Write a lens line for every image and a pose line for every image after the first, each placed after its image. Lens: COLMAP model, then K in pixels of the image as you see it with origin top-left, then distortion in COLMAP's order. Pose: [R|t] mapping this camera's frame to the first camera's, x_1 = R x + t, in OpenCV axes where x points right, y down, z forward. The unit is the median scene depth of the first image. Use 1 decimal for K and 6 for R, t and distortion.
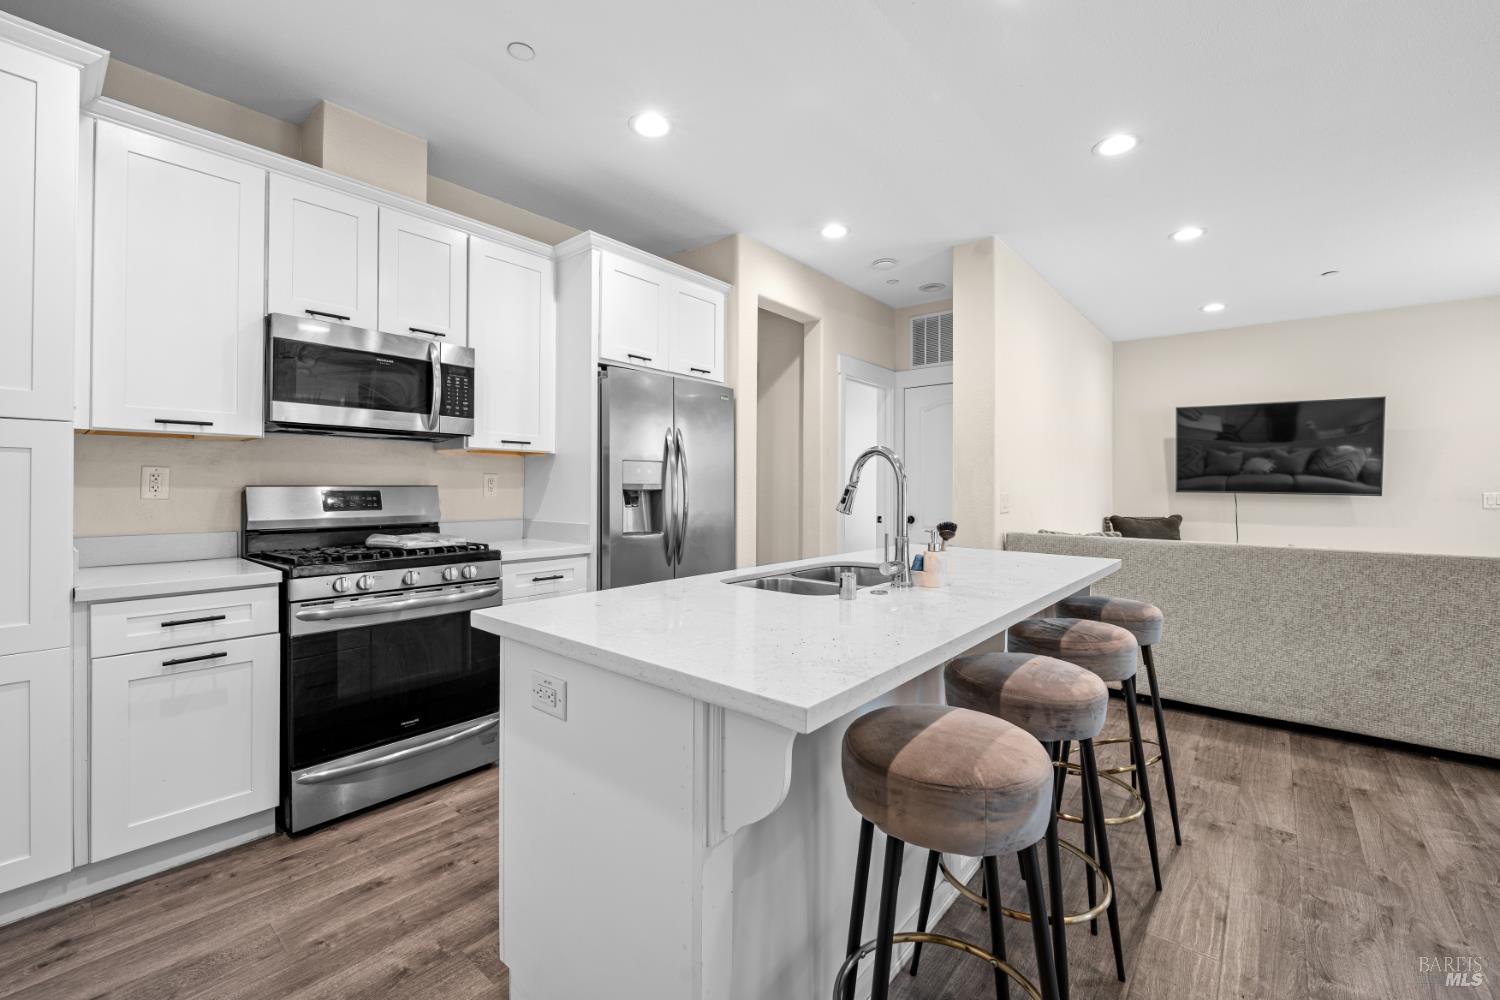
lens RADIAL K [[618.2, 0, 757.5], [0, 618.2, 485.0], [0, 0, 1]] dist [-0.000165, 0.000073]
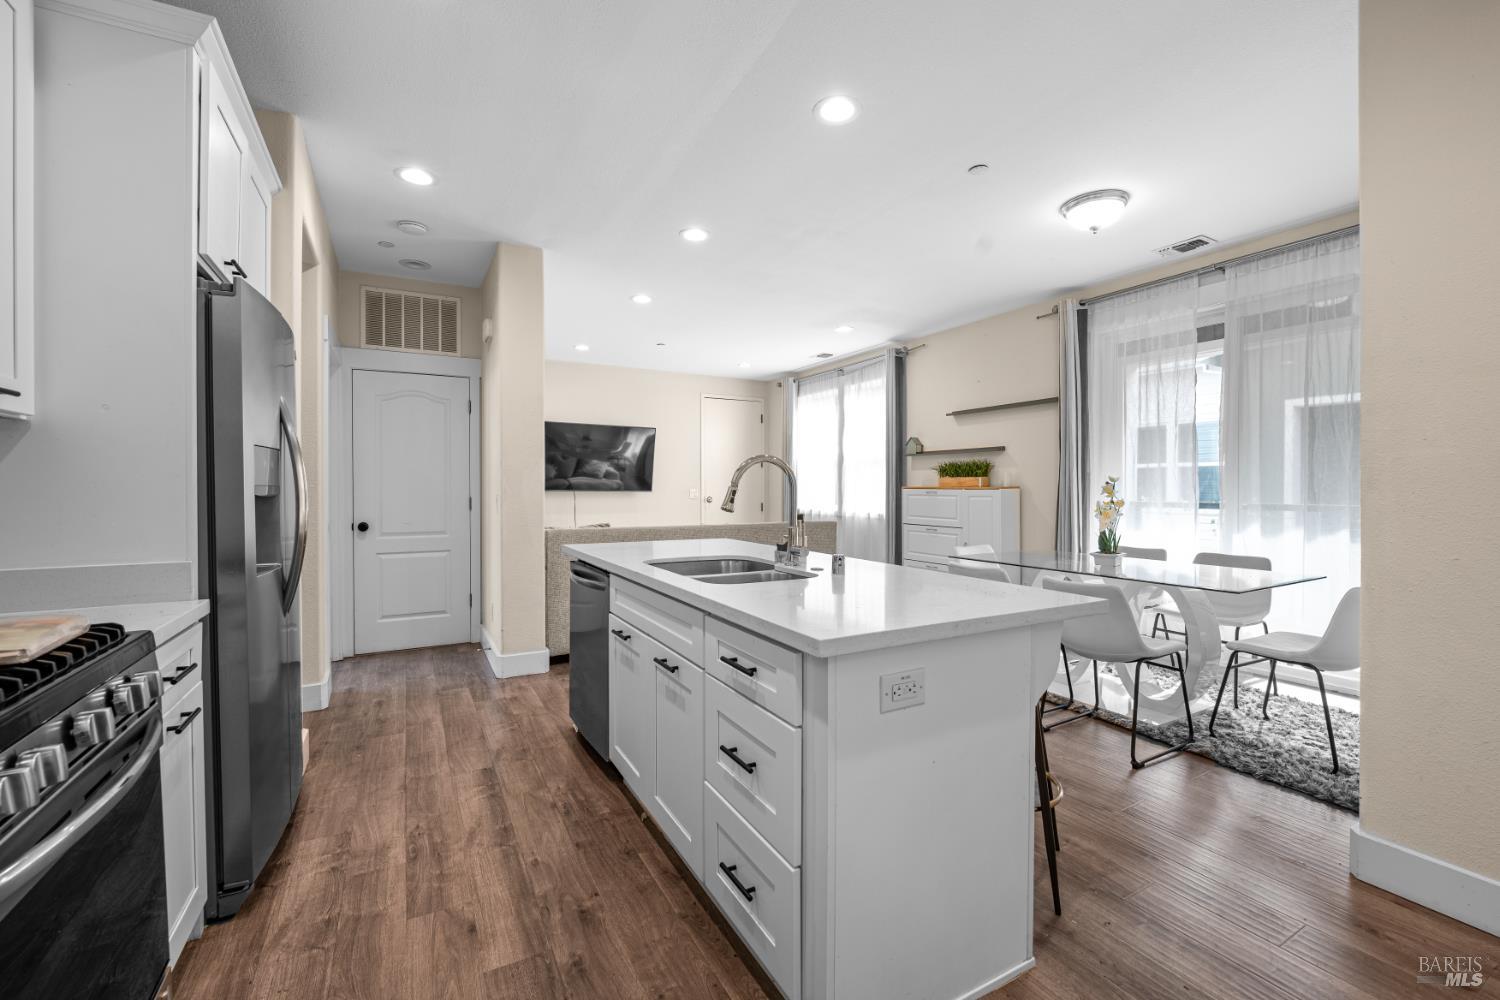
lens RADIAL K [[619.4, 0, 740.7], [0, 619.4, 481.9], [0, 0, 1]] dist [-0.000619, -0.000093]
pose [[0.389738, 0.005563, 0.920909, -0.463708], [-0.005152, 0.999979, -0.003861, -0.004562], [-0.920911, -0.003239, 0.389759, 0.272720]]
